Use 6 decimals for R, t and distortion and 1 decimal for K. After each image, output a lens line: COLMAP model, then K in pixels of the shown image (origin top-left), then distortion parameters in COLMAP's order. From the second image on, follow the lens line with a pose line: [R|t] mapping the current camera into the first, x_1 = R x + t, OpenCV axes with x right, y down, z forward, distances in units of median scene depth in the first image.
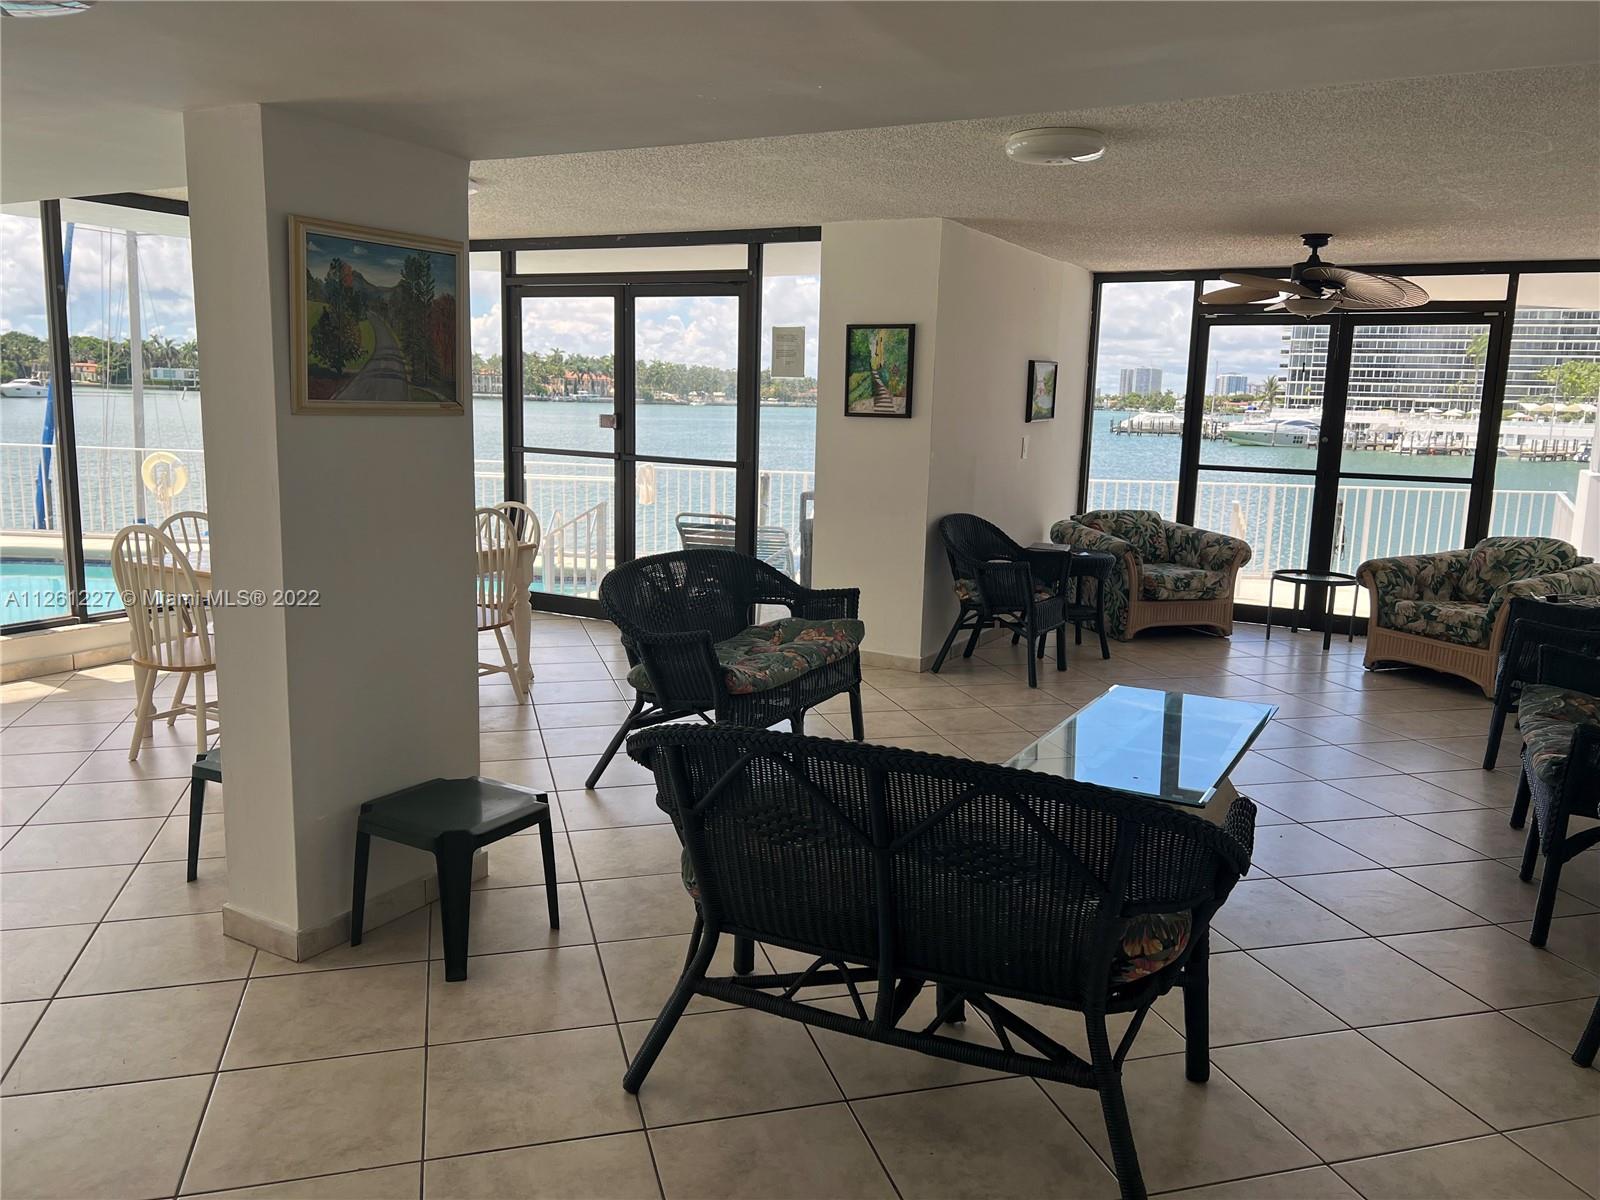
lens RADIAL K [[1204.6, 0, 771.0], [0, 1204.6, 598.6], [0, 0, 1]] dist [0.012050, -0.017029]
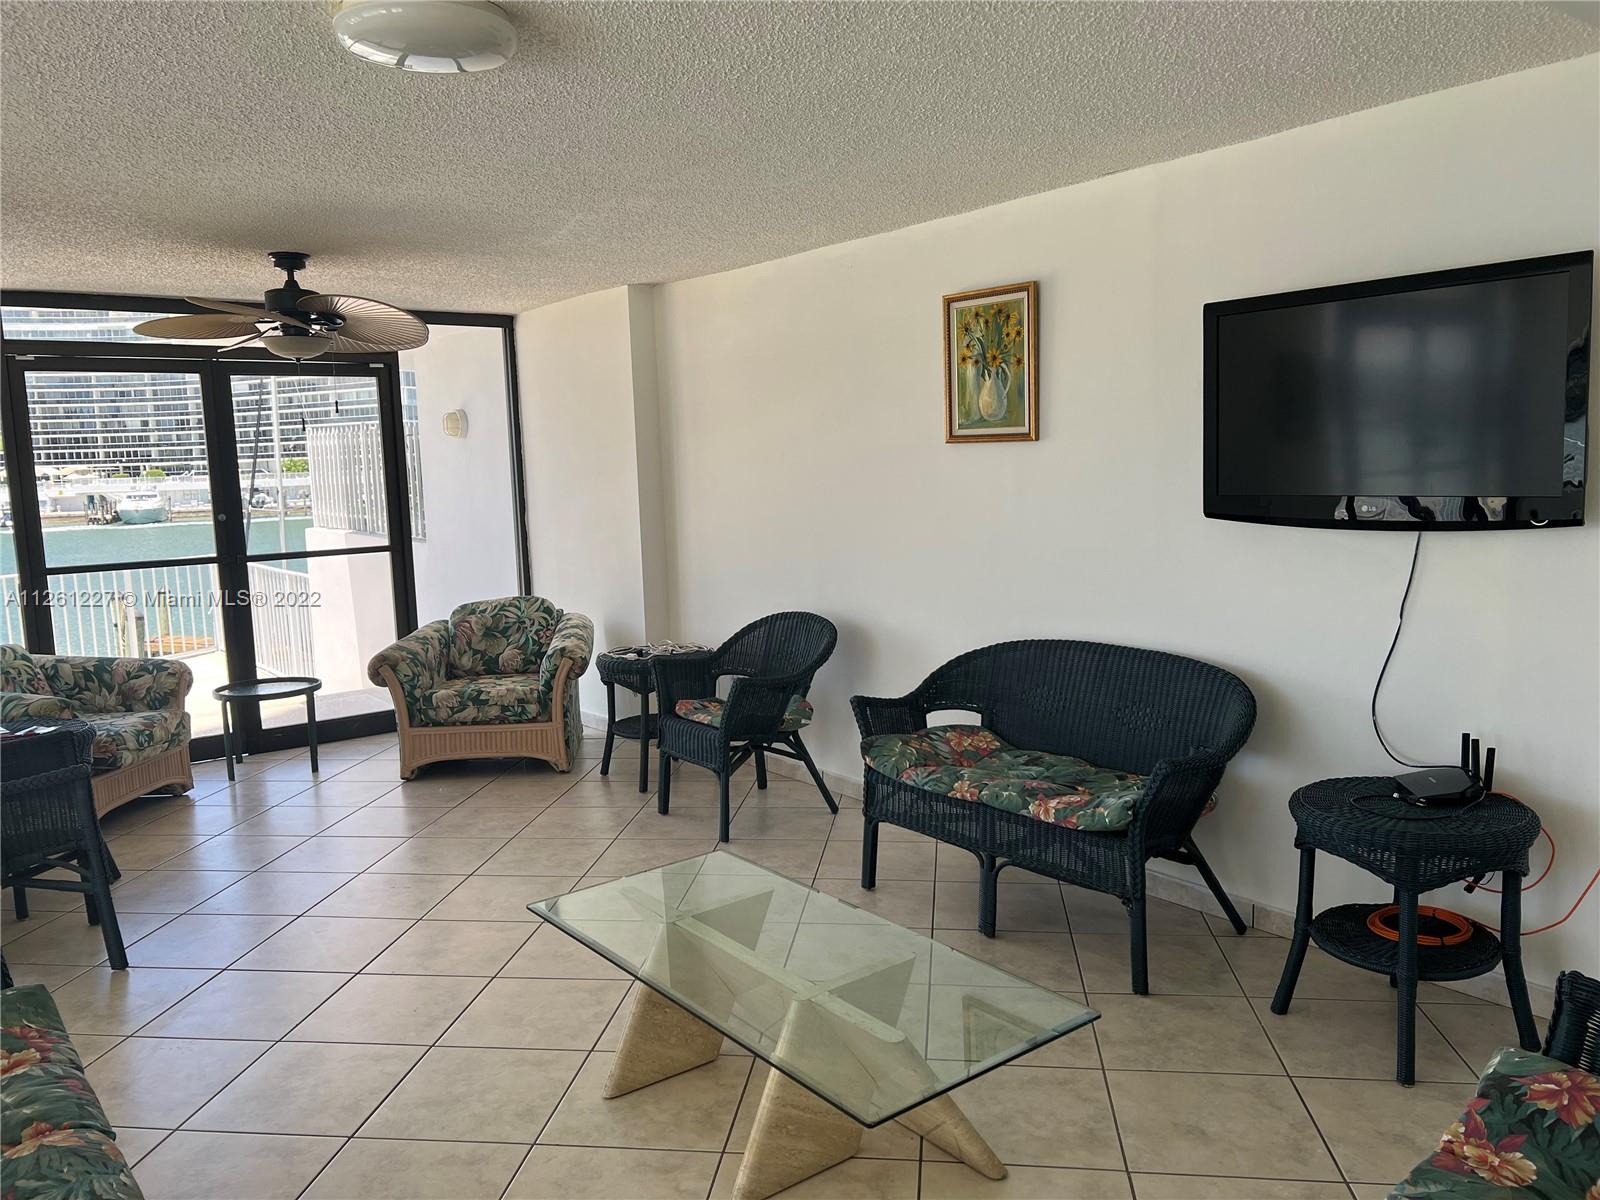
lens RADIAL K [[1204.6, 0, 802.5], [0, 1204.6, 596.5], [0, 0, 1]] dist [0.012050, -0.017029]
pose [[0.363861, -0.141598, 0.920628, -0.139487], [0.194492, 0.978141, 0.073574, -0.064963], [-0.910921, 0.152284, 0.383447, 0.355591]]
